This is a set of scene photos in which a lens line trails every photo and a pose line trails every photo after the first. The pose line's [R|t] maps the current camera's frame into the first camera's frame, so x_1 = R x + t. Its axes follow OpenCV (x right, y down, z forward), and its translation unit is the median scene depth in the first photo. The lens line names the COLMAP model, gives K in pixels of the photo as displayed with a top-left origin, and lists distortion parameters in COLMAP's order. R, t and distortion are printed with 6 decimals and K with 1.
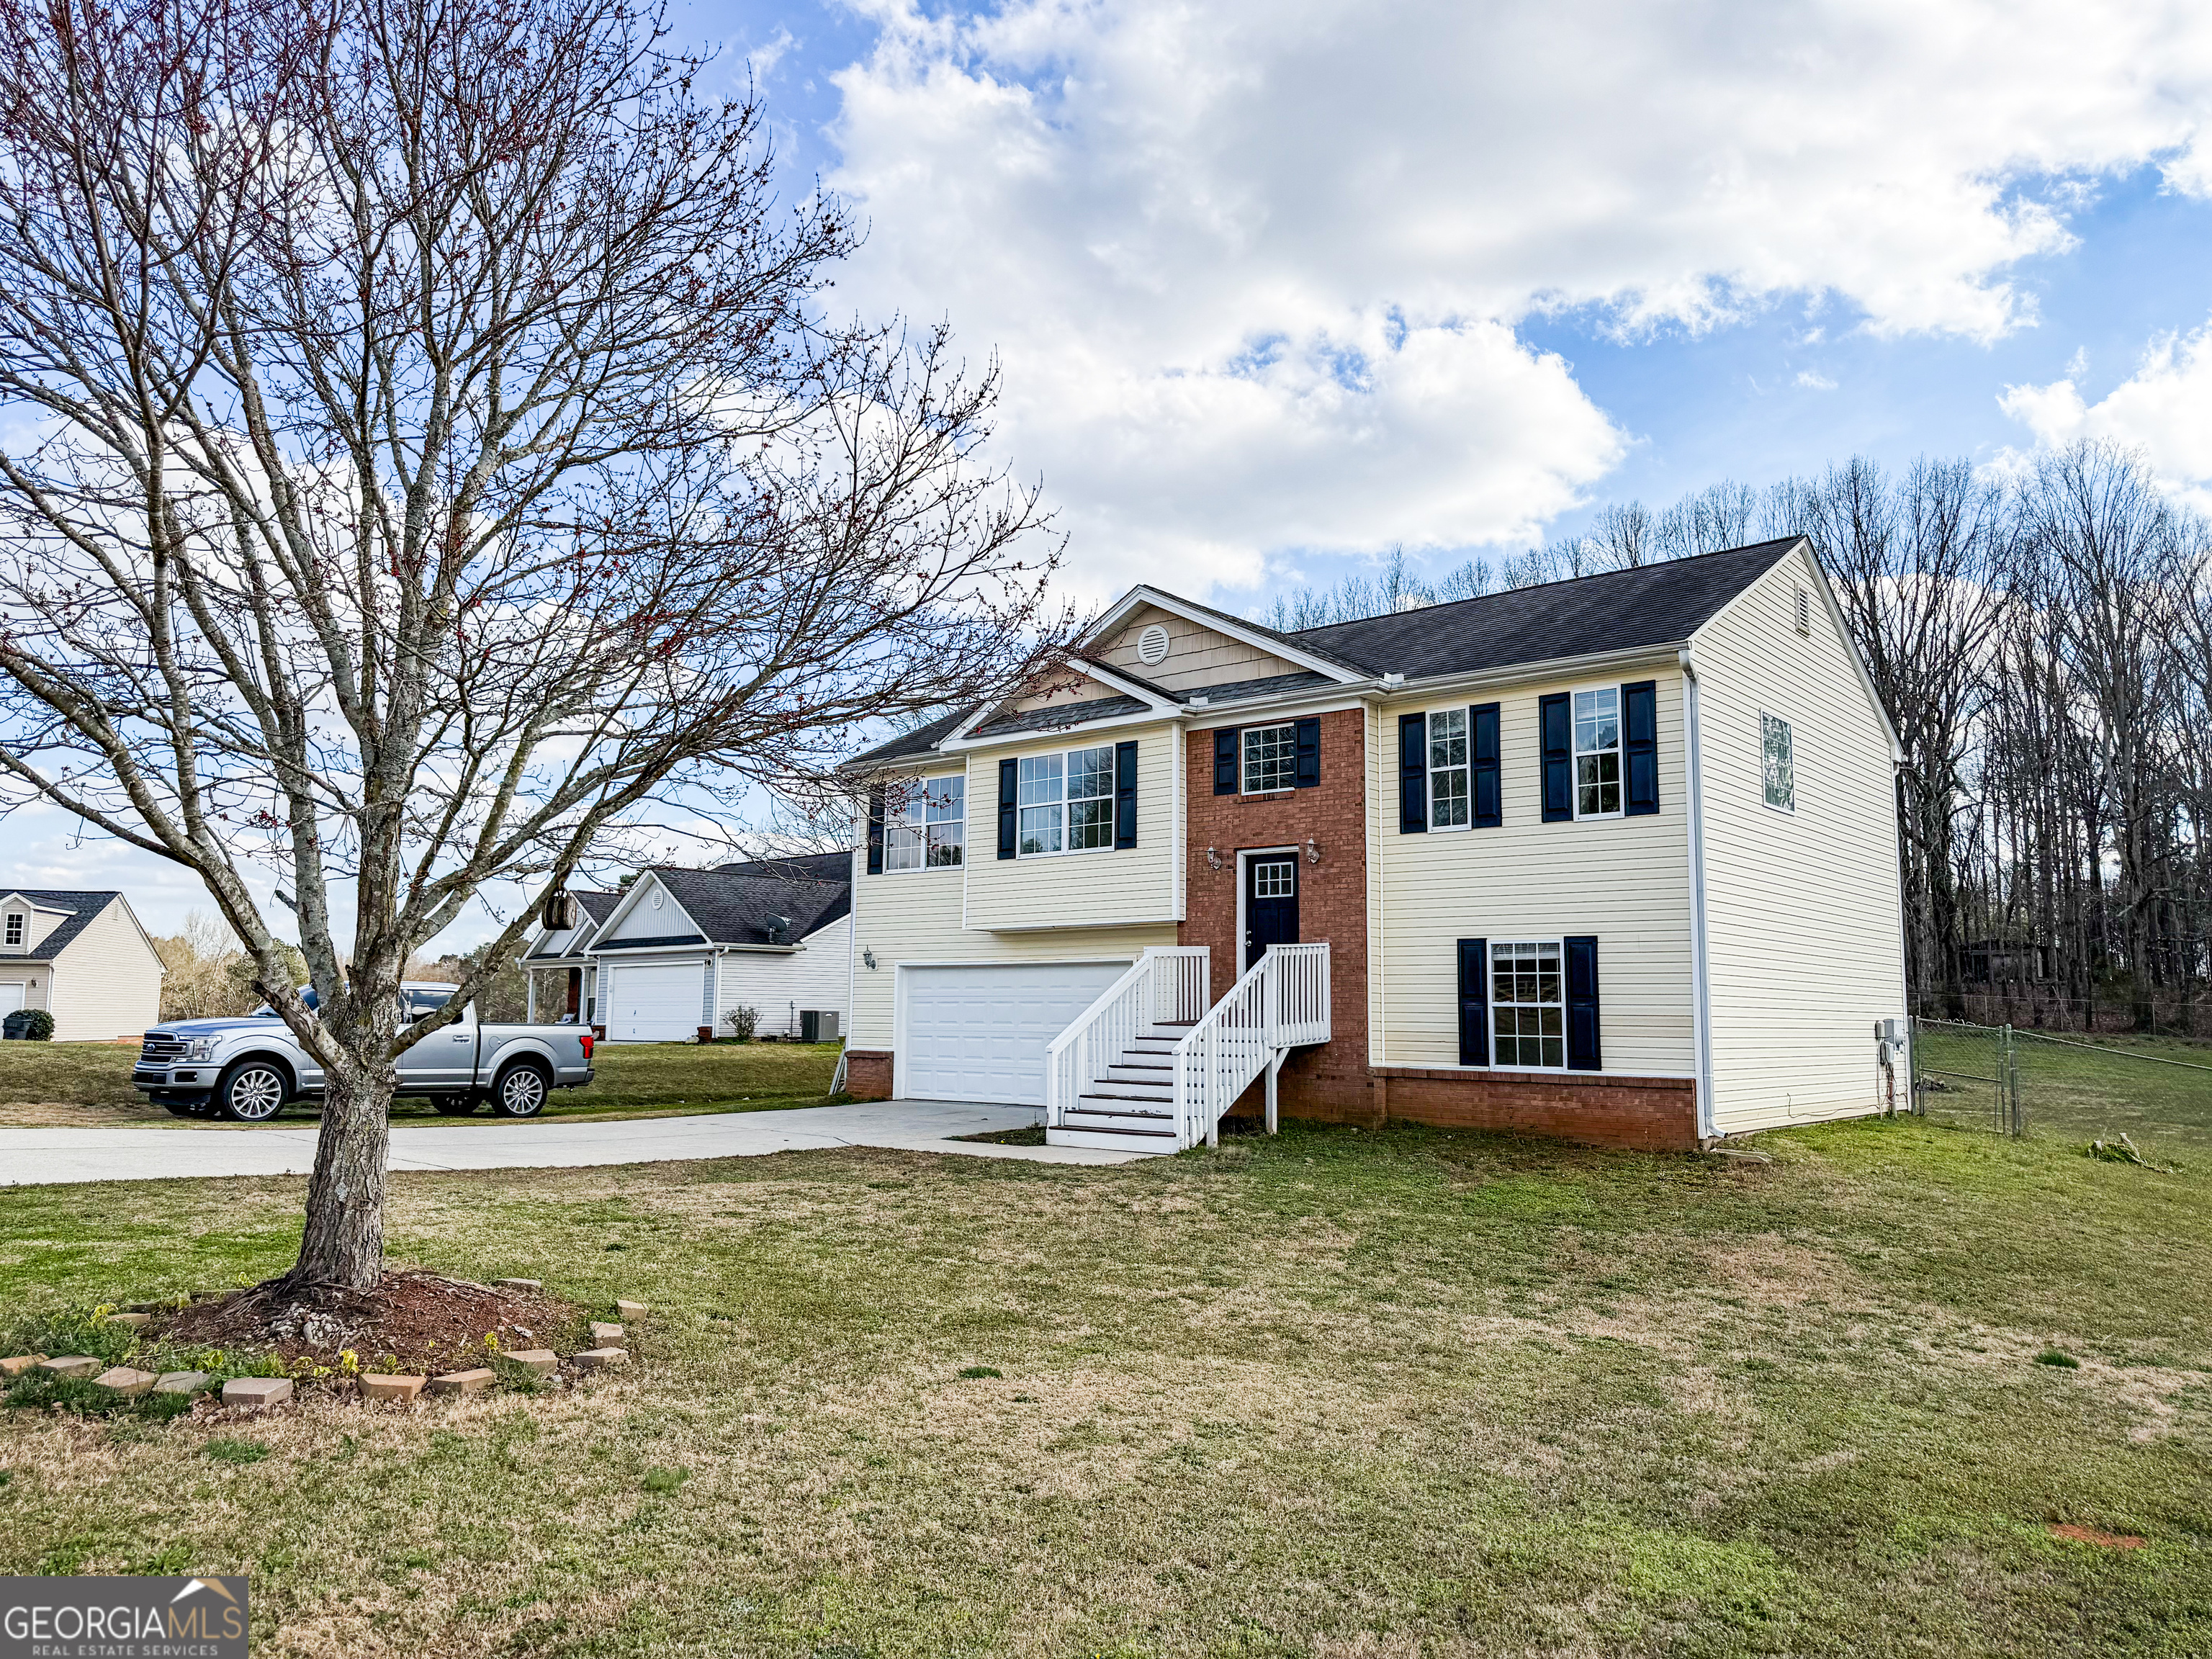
lens RADIAL K [[1558.2, 0, 1106.0], [0, 1558.2, 829.5], [0, 0, 1]] dist [0.134129, -0.252234]
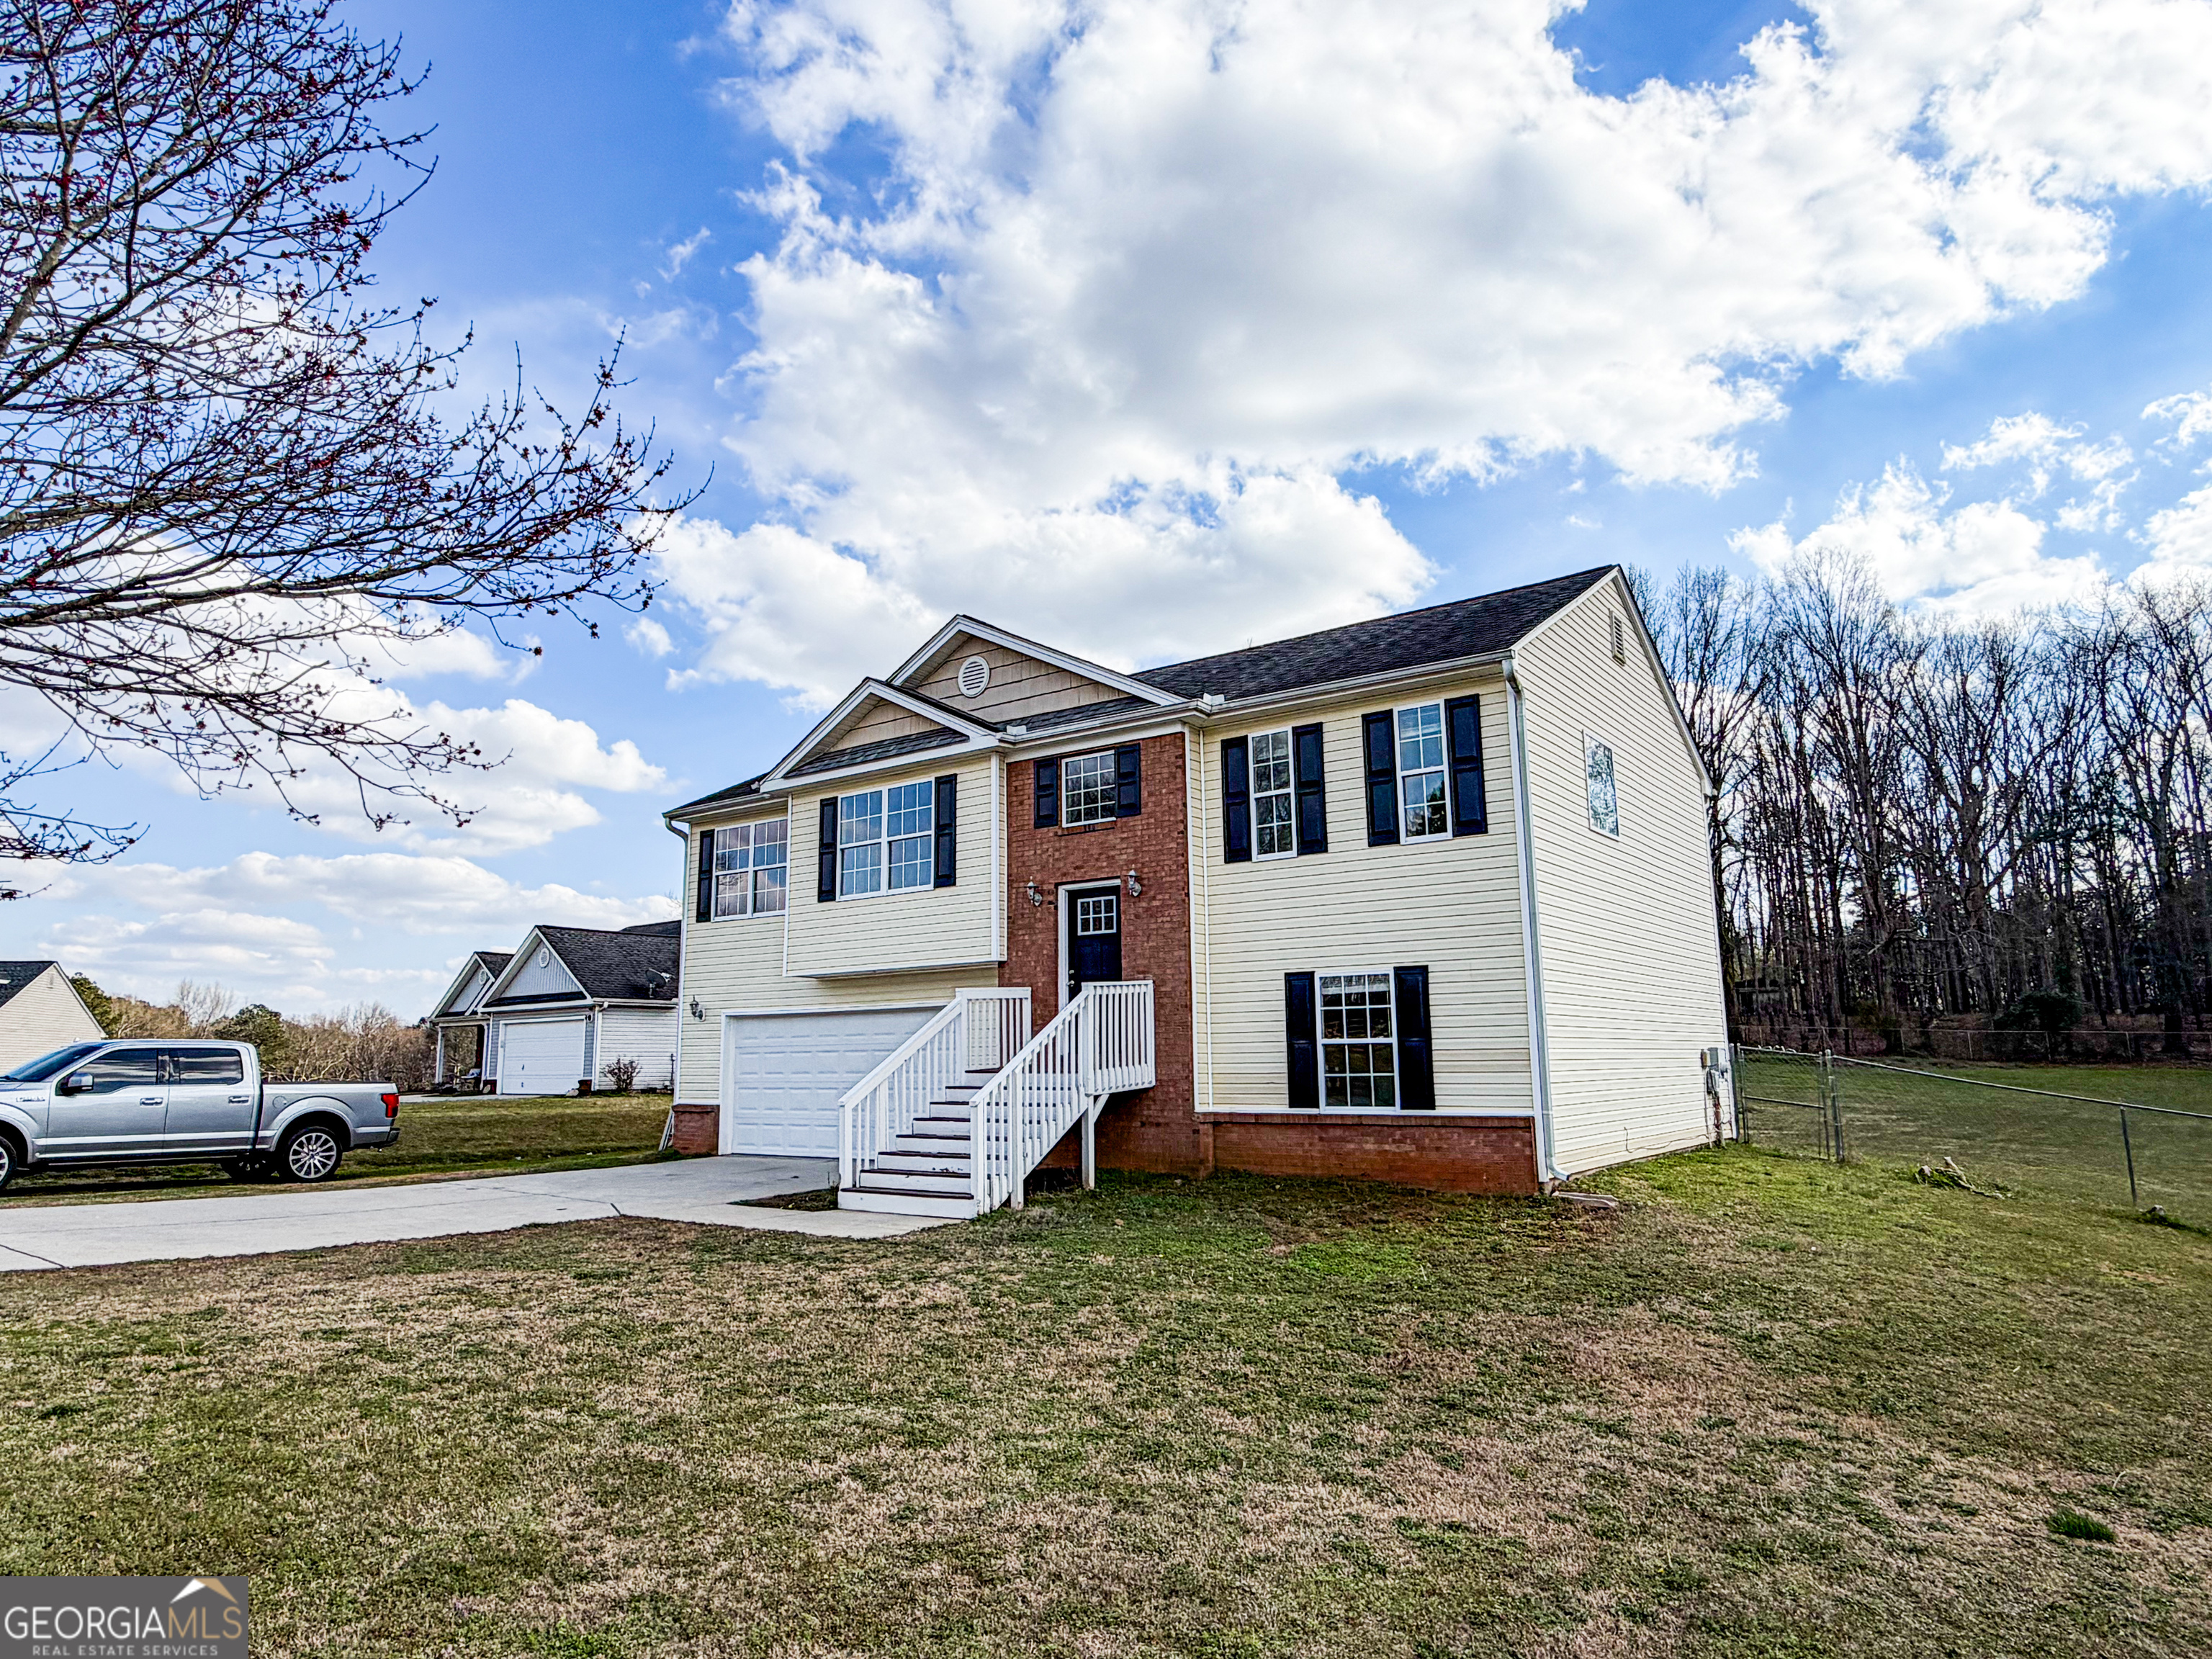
lens RADIAL K [[1305.4, 0, 1106.0], [0, 1305.4, 829.5], [0, 0, 1]] dist [0.000201, -0.001238]
pose [[0.997980, -0.010325, 0.062679, 0.066929], [0.013828, 0.998350, -0.055723, 0.025370], [-0.062000, 0.056477, 0.996477, 0.214767]]
